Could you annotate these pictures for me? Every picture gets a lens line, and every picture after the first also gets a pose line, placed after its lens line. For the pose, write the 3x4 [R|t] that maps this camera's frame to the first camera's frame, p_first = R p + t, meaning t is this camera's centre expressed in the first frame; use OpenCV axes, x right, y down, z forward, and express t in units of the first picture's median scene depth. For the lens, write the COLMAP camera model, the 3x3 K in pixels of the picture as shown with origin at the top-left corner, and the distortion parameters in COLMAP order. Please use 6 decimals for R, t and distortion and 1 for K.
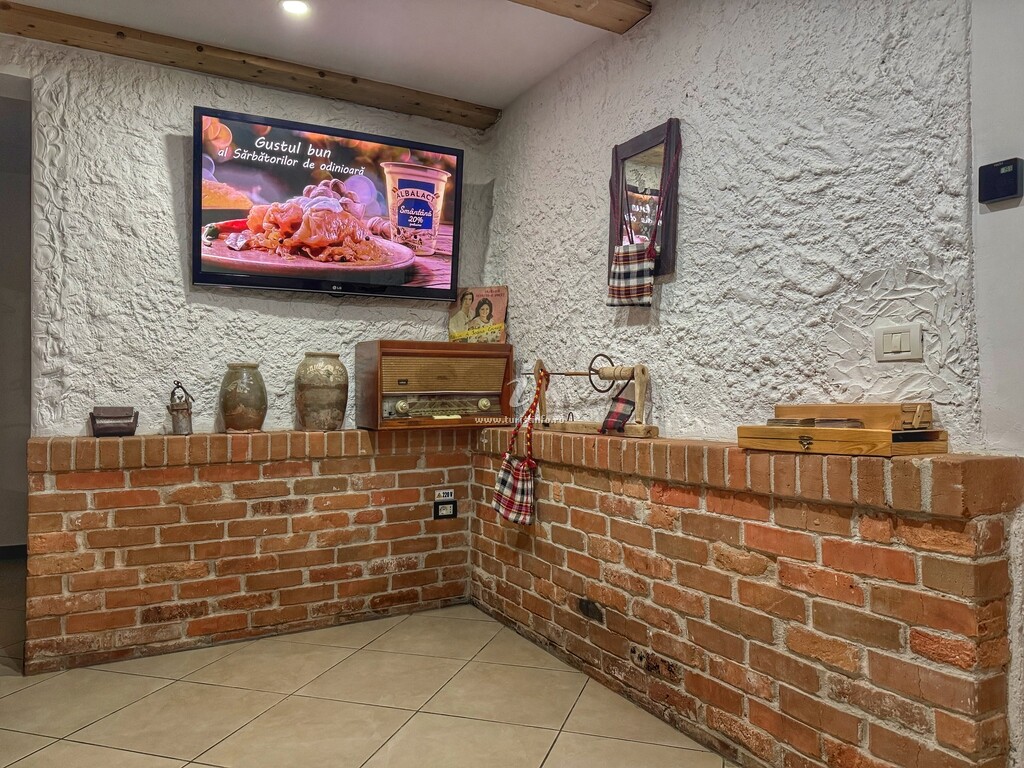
lens RADIAL K [[712.3, 0, 510.7], [0, 712.3, 385.4], [0, 0, 1]] dist [0.009581, -0.003135]
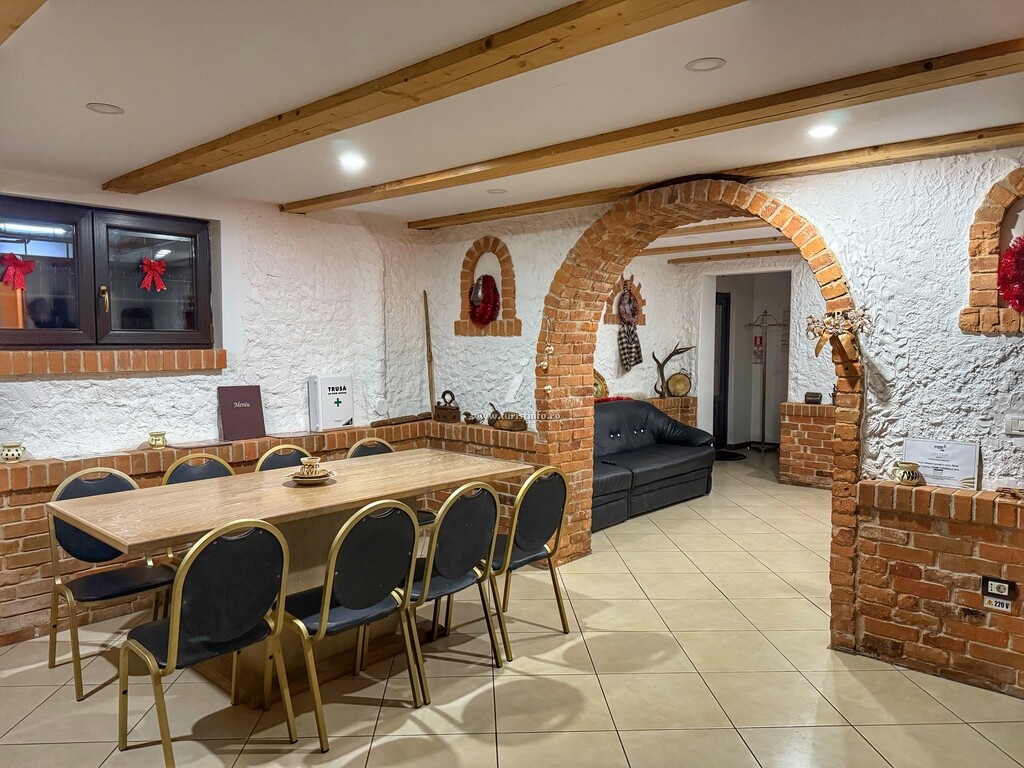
lens RADIAL K [[712.3, 0, 510.9], [0, 712.3, 384.7], [0, 0, 1]] dist [0.009581, -0.003135]
pose [[0.348655, 0.061690, -0.935219, 1.530540], [0.013223, 0.997408, 0.070722, -0.202437], [0.937158, -0.037024, 0.346936, -0.954704]]
